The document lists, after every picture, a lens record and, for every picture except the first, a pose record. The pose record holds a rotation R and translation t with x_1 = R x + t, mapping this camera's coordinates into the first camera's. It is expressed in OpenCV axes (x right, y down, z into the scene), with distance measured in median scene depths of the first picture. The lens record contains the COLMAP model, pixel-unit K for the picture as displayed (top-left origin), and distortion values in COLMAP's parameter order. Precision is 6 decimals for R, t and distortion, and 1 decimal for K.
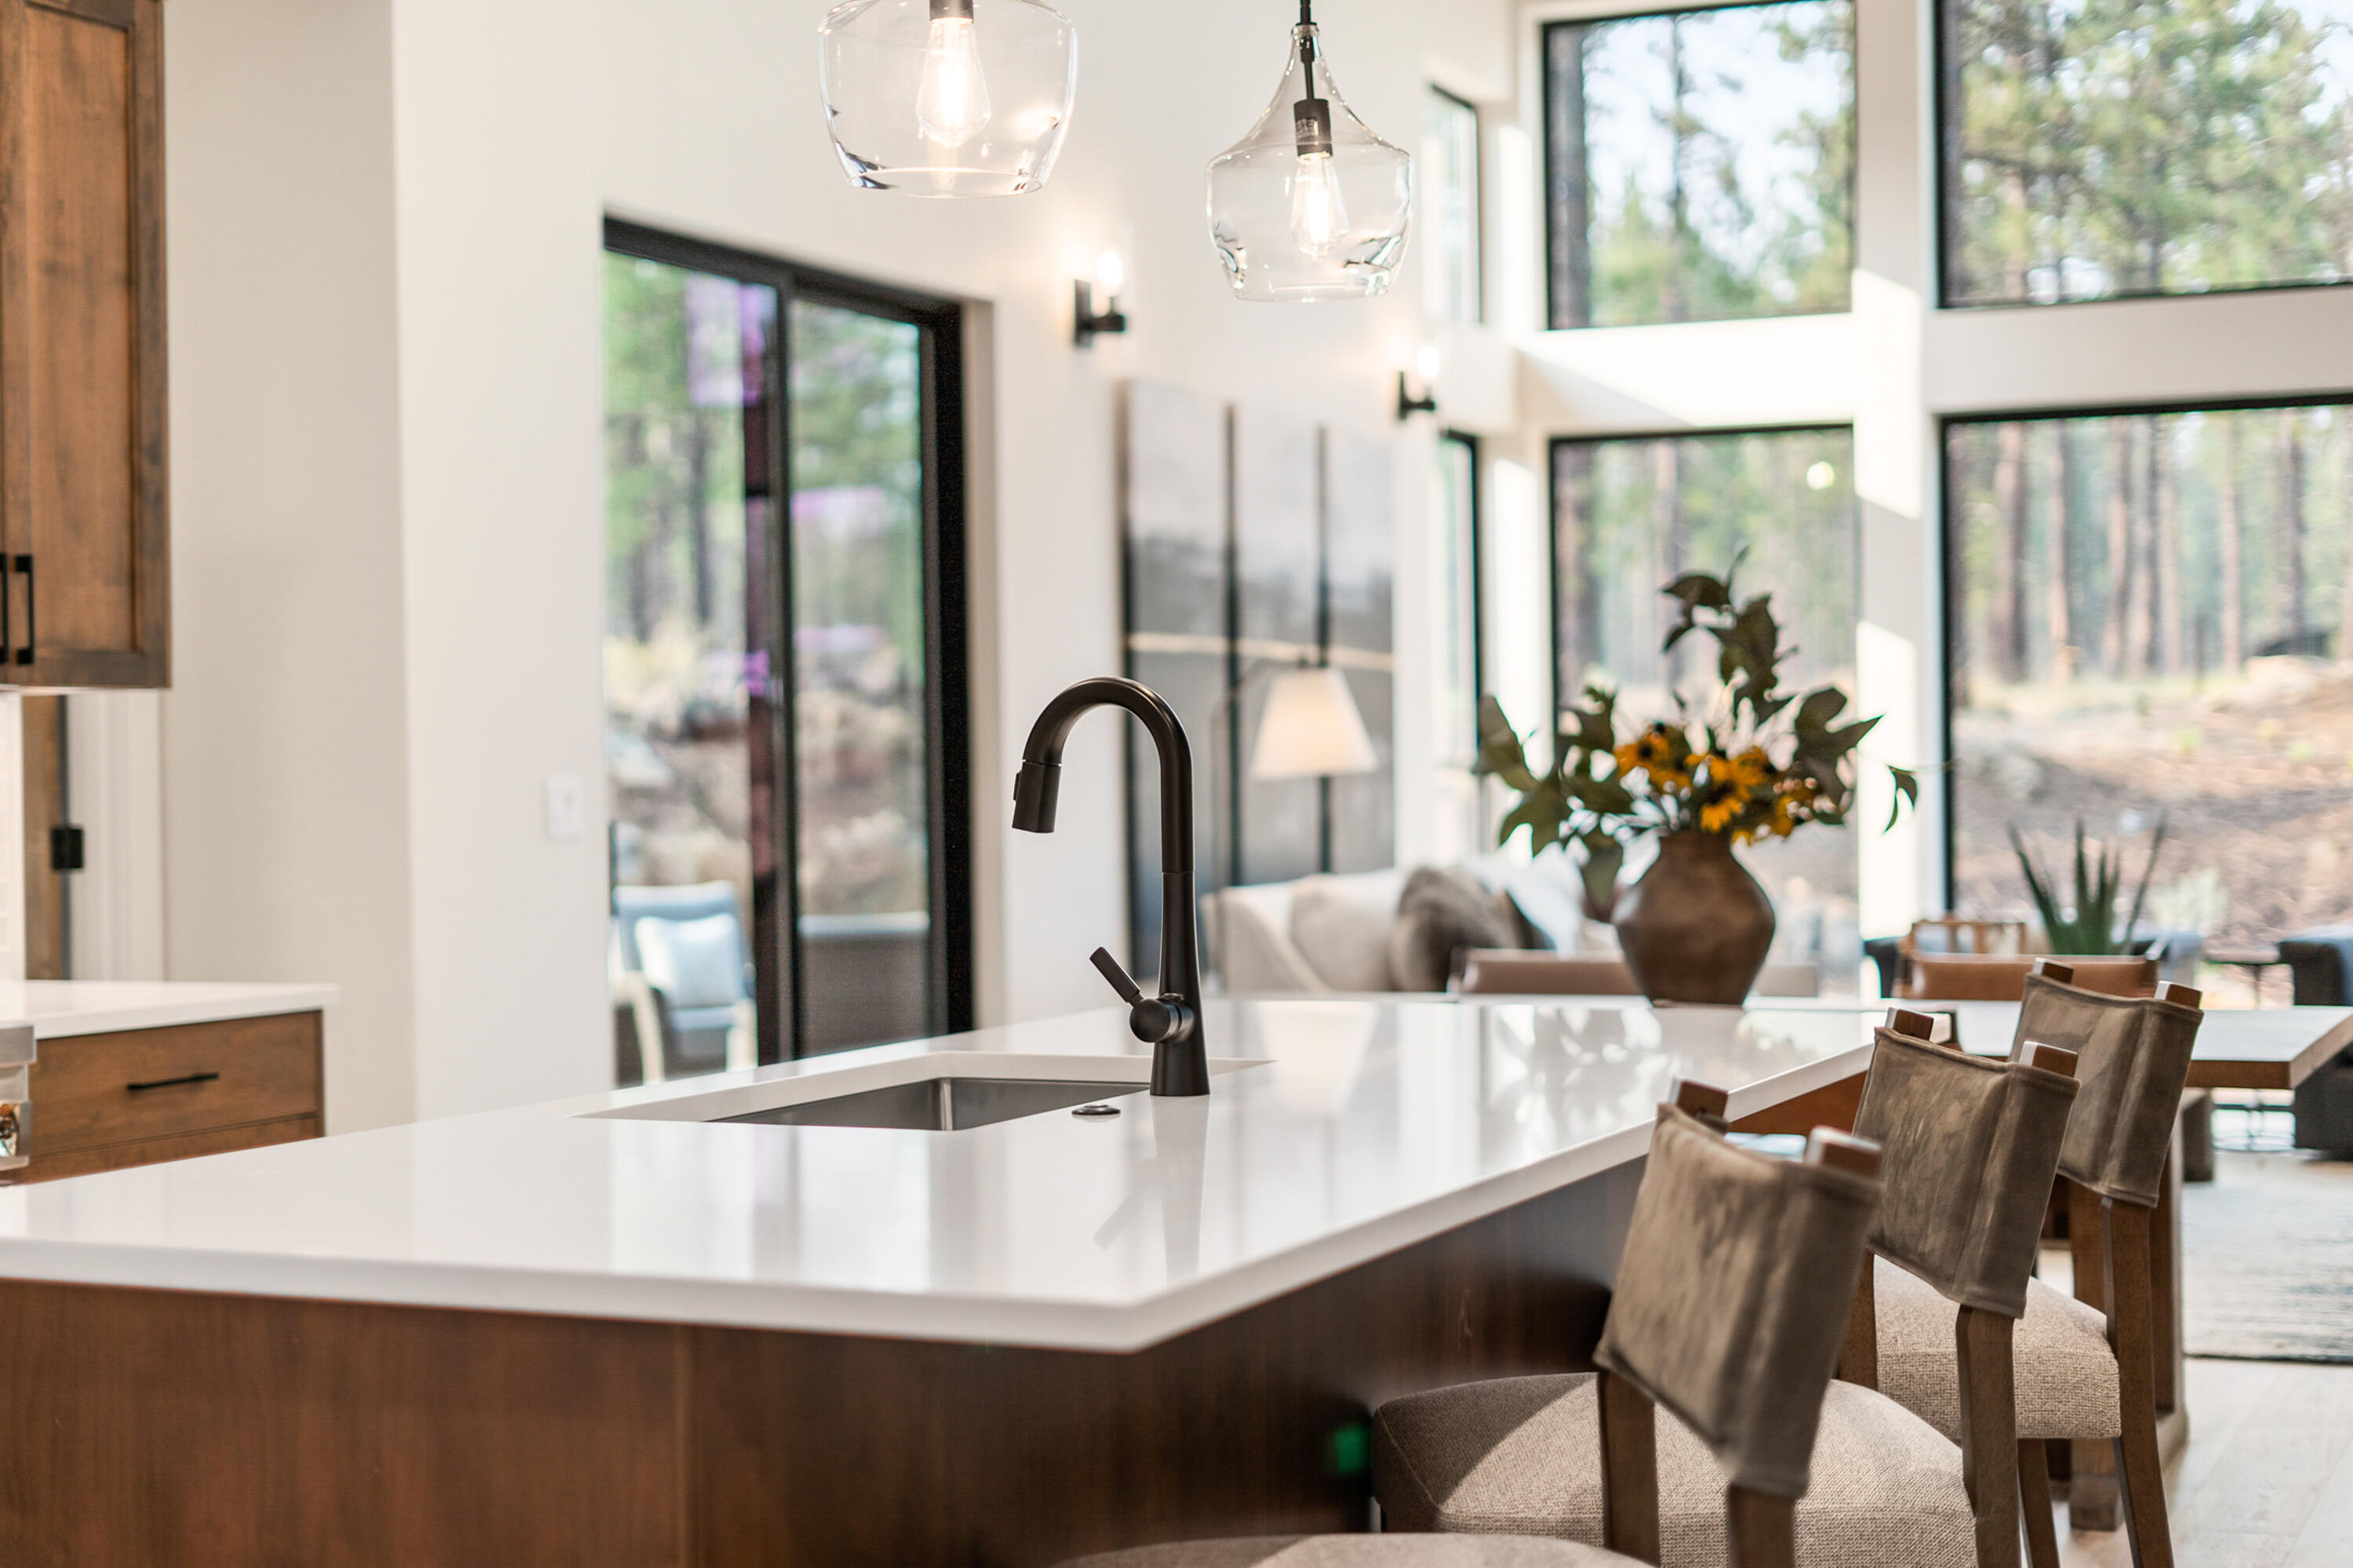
lens RADIAL K [[3469.7, 0, 1168.6], [0, 3469.7, 761.8], [0, 0, 1]] dist [-0.013467, 0.006094]
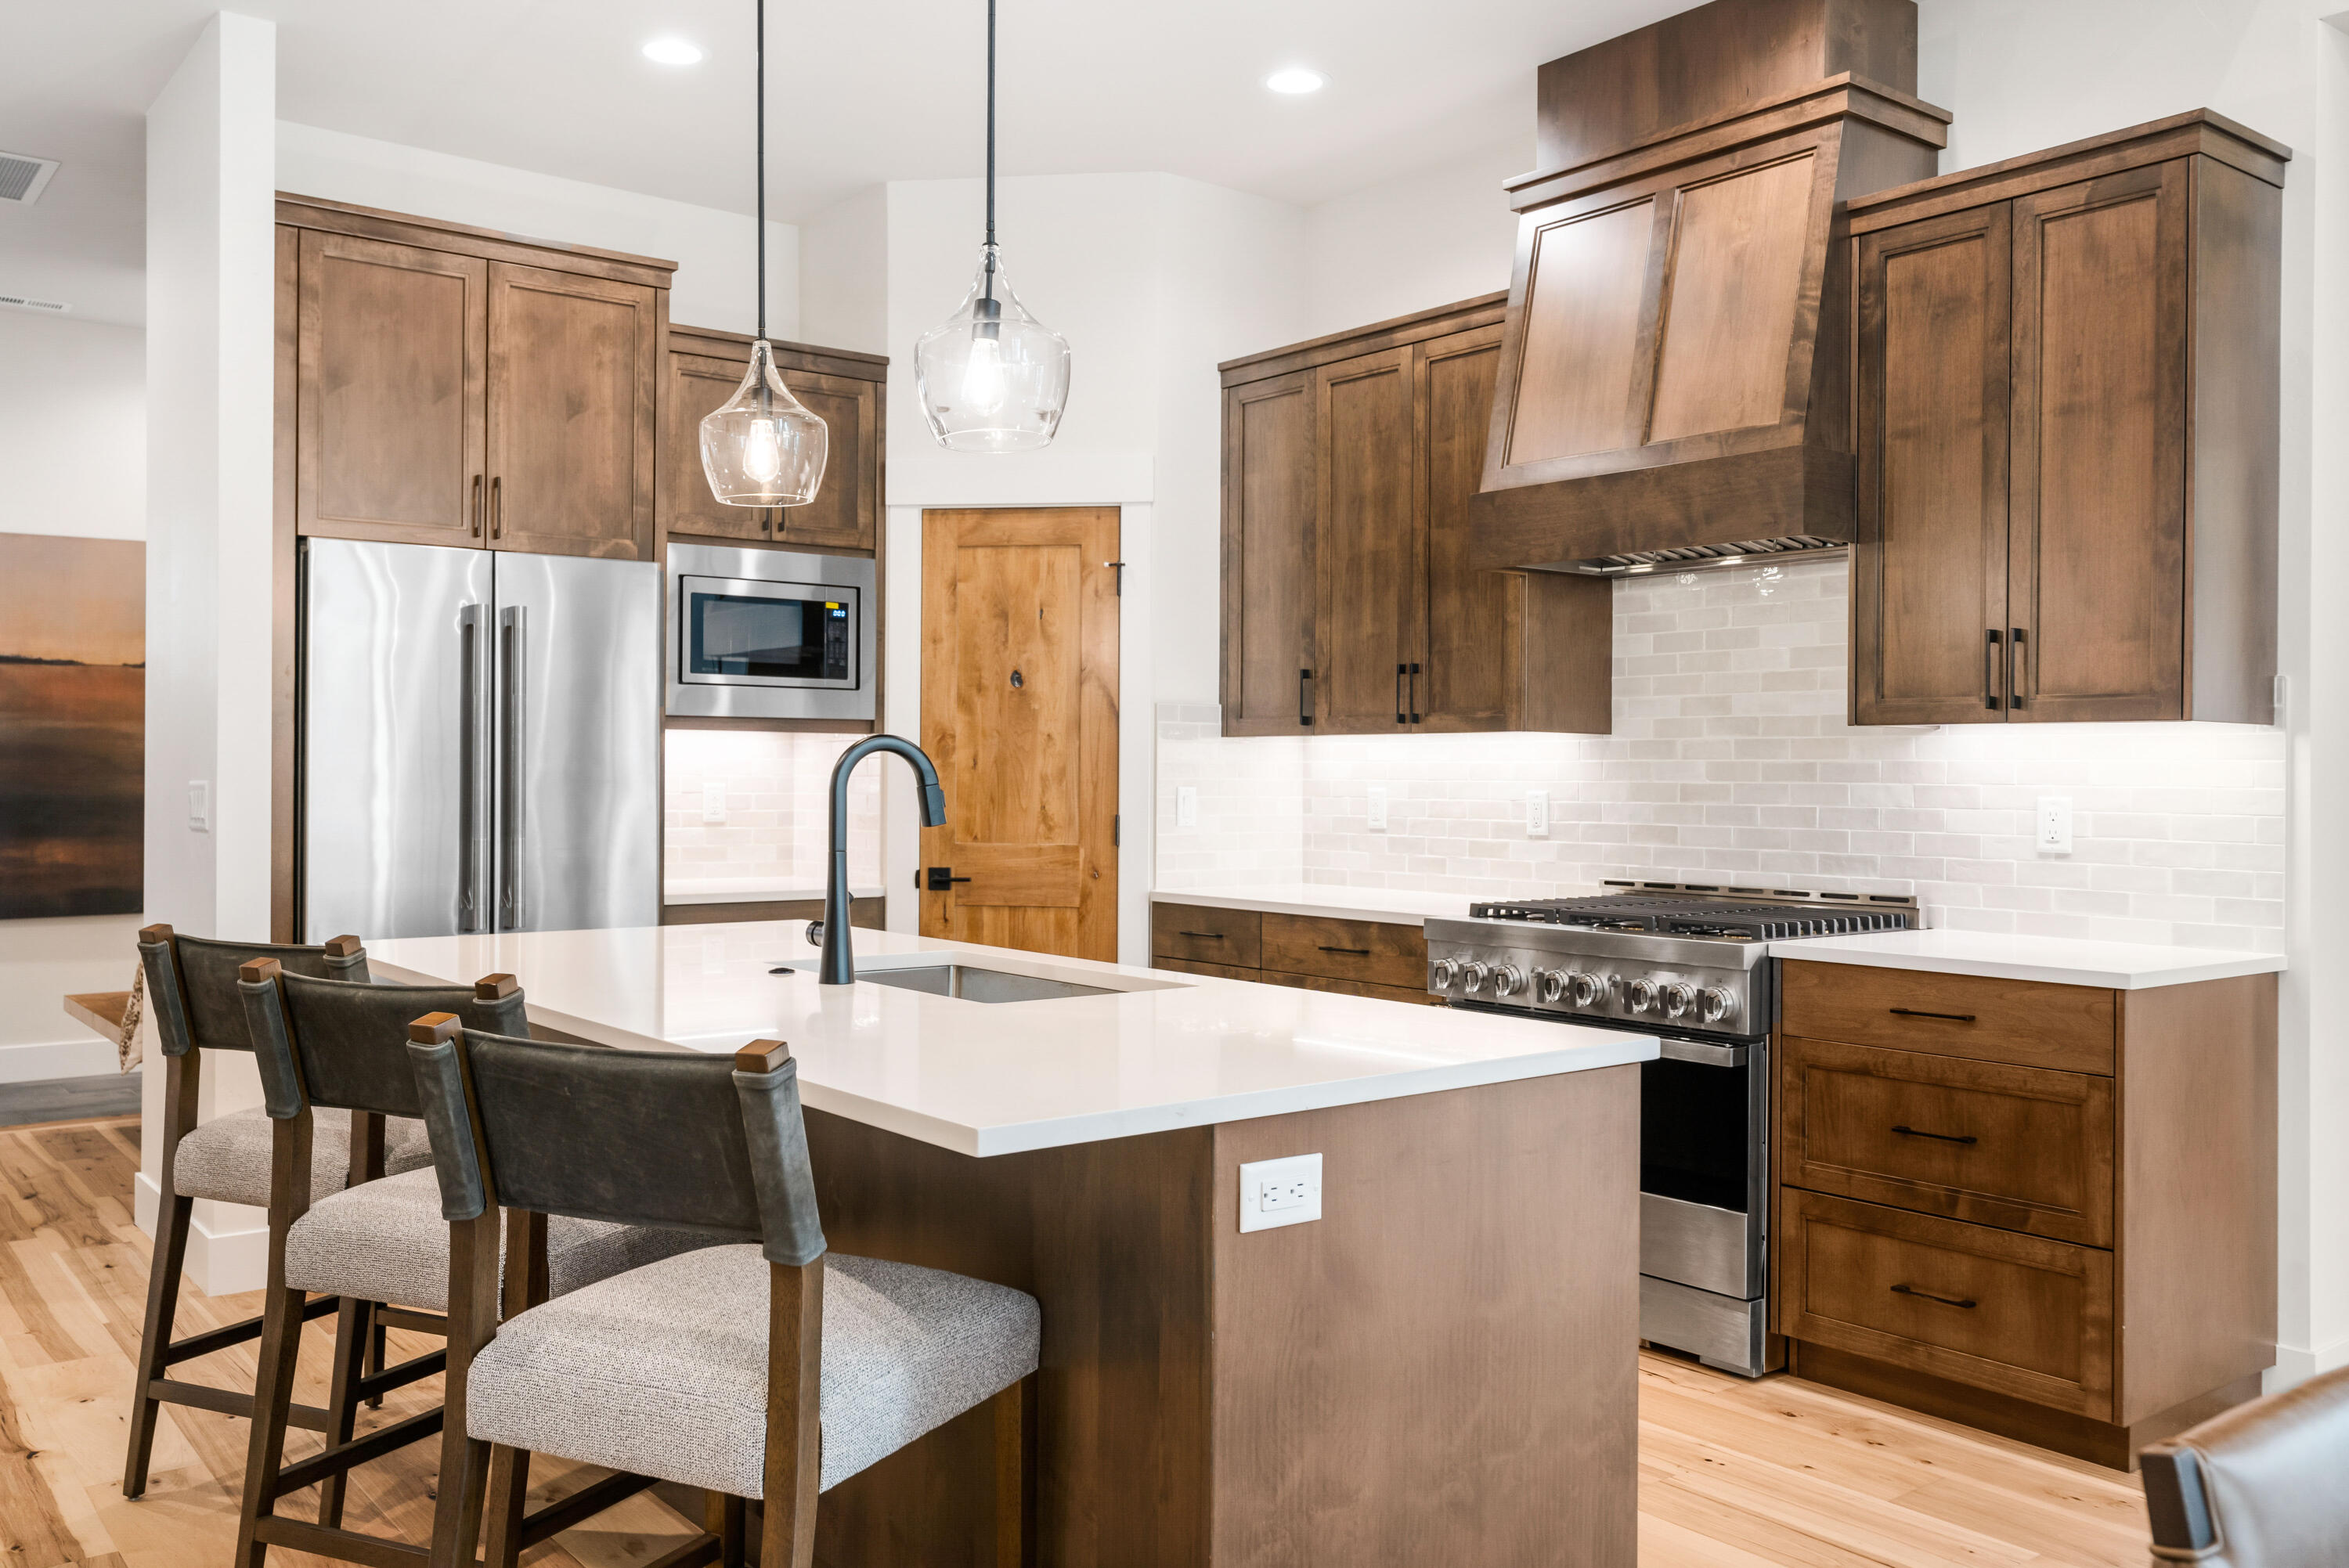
lens RADIAL K [[1908.6, 0, 1161.3], [0, 1908.6, 782.1], [0, 0, 1]] dist [-0.013246, -0.001867]
pose [[-0.466444, 0.014557, -0.884431, 0.410300], [0.001243, 0.999874, 0.015801, -0.008903], [0.884550, 0.006272, -0.466404, 0.862884]]
